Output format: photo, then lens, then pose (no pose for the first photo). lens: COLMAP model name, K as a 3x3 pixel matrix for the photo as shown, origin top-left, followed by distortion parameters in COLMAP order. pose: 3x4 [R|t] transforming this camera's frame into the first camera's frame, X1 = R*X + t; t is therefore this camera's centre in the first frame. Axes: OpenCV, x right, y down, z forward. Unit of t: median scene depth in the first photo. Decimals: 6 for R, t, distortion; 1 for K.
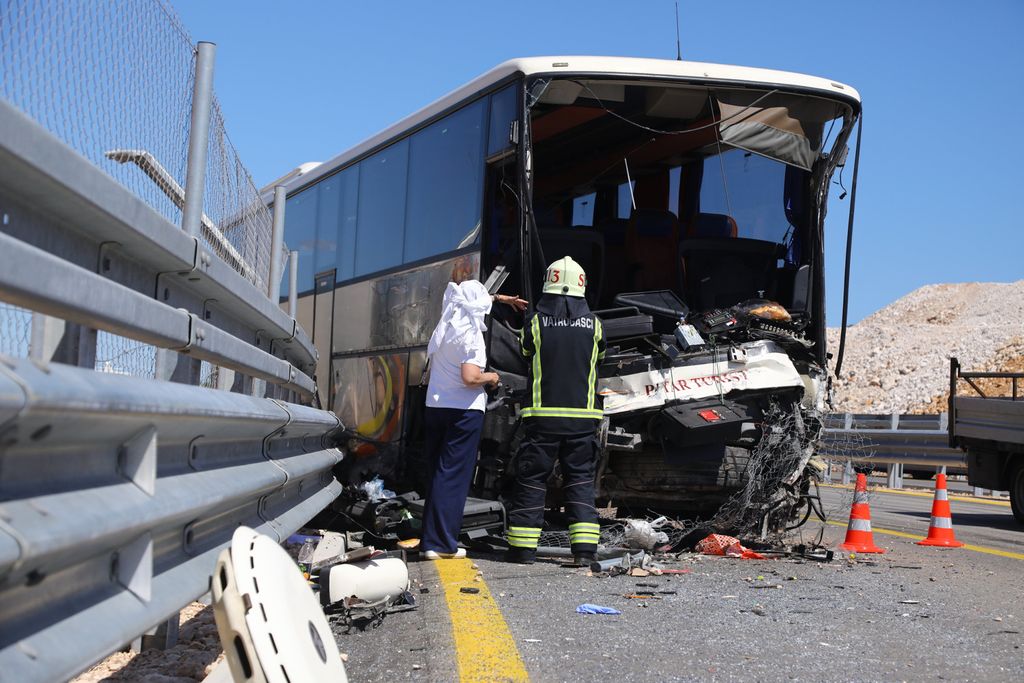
lens RADIAL K [[2035.0, 0, 512.0], [0, 2035.0, 341.5], [0, 0, 1]] dist [0.374358, -0.149585]
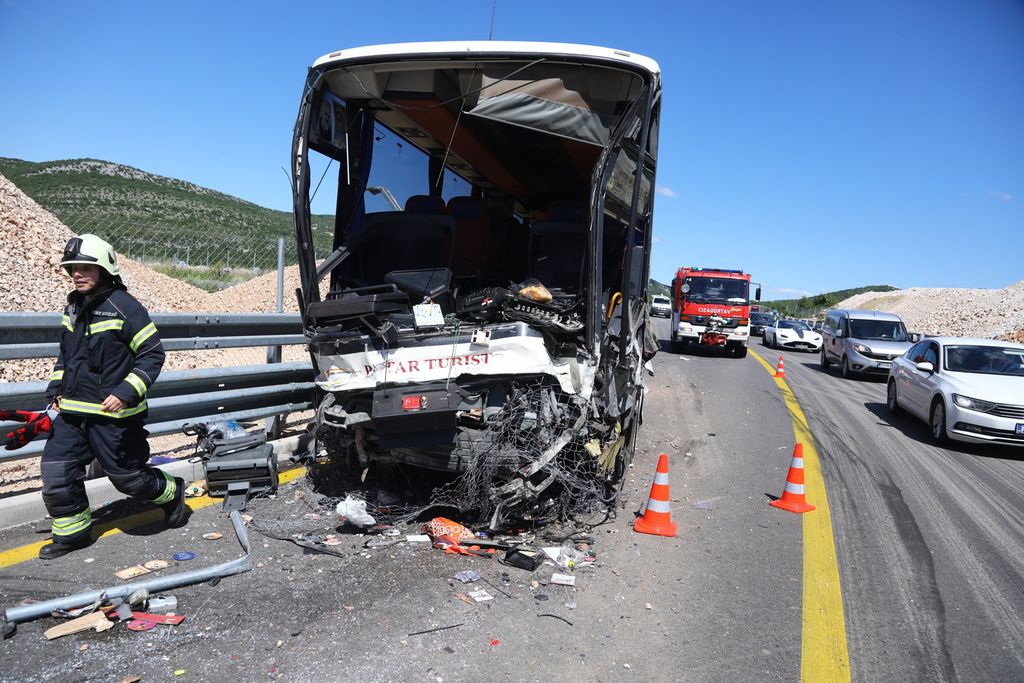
lens RADIAL K [[693.6, 0, 512.0], [0, 693.6, 341.5], [0, 0, 1]] dist [-0.110615, 0.059906]
pose [[0.884210, 0.060341, -0.463175, 0.274487], [-0.021575, 0.995838, 0.088546, -0.020479], [0.466590, -0.068301, 0.881832, 0.721368]]
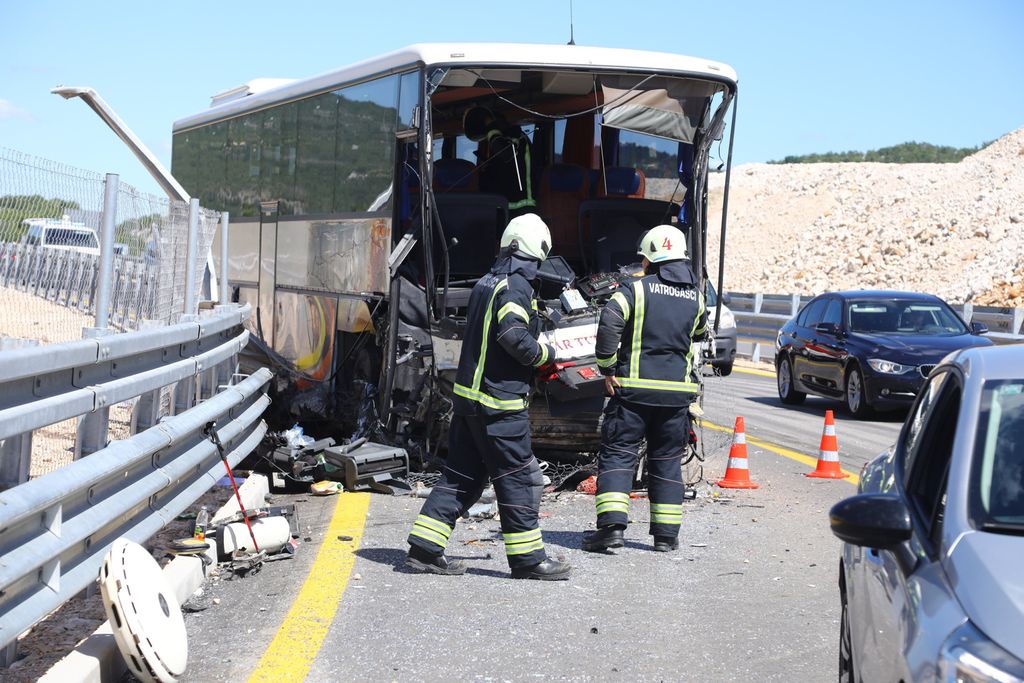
lens RADIAL K [[2556.1, 0, 512.0], [0, 2556.1, 341.5], [0, 0, 1]] dist [0.618470, -1.961199]
pose [[0.999669, -0.001023, -0.025693, 0.088641], [0.002859, 0.997434, 0.071530, -0.080053], [0.025554, -0.071580, 0.997107, -0.399792]]
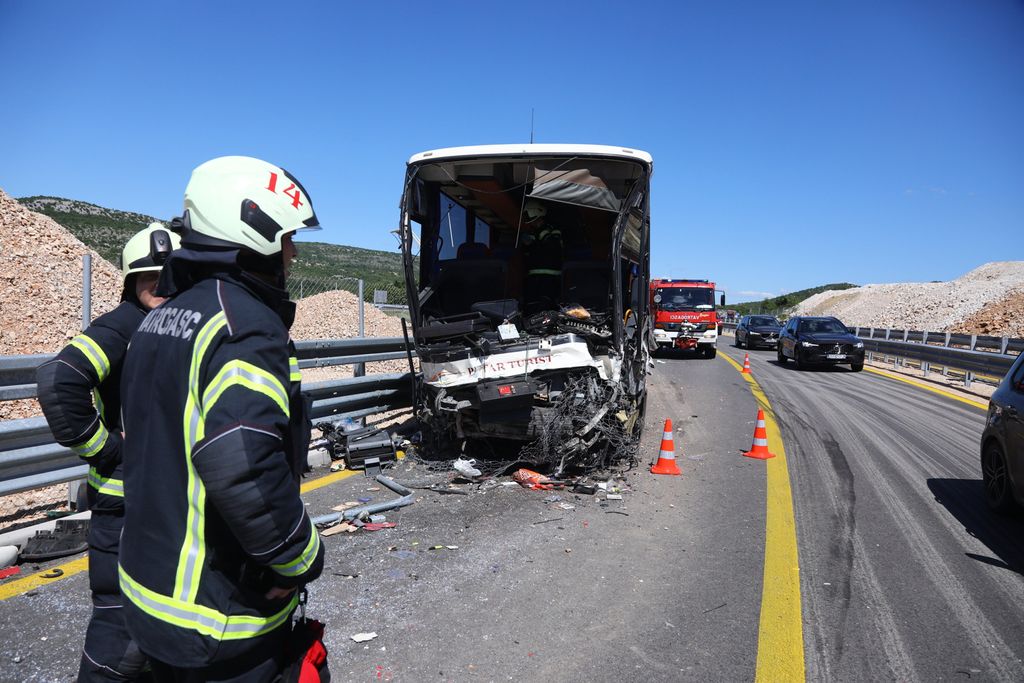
lens RADIAL K [[693.6, 0, 512.0], [0, 693.6, 341.5], [0, 0, 1]] dist [-0.110615, 0.059906]
pose [[0.905874, 0.000194, -0.423548, 0.295528], [0.030254, 0.997416, 0.065162, -0.027922], [0.422466, -0.071842, 0.903527, 0.553298]]
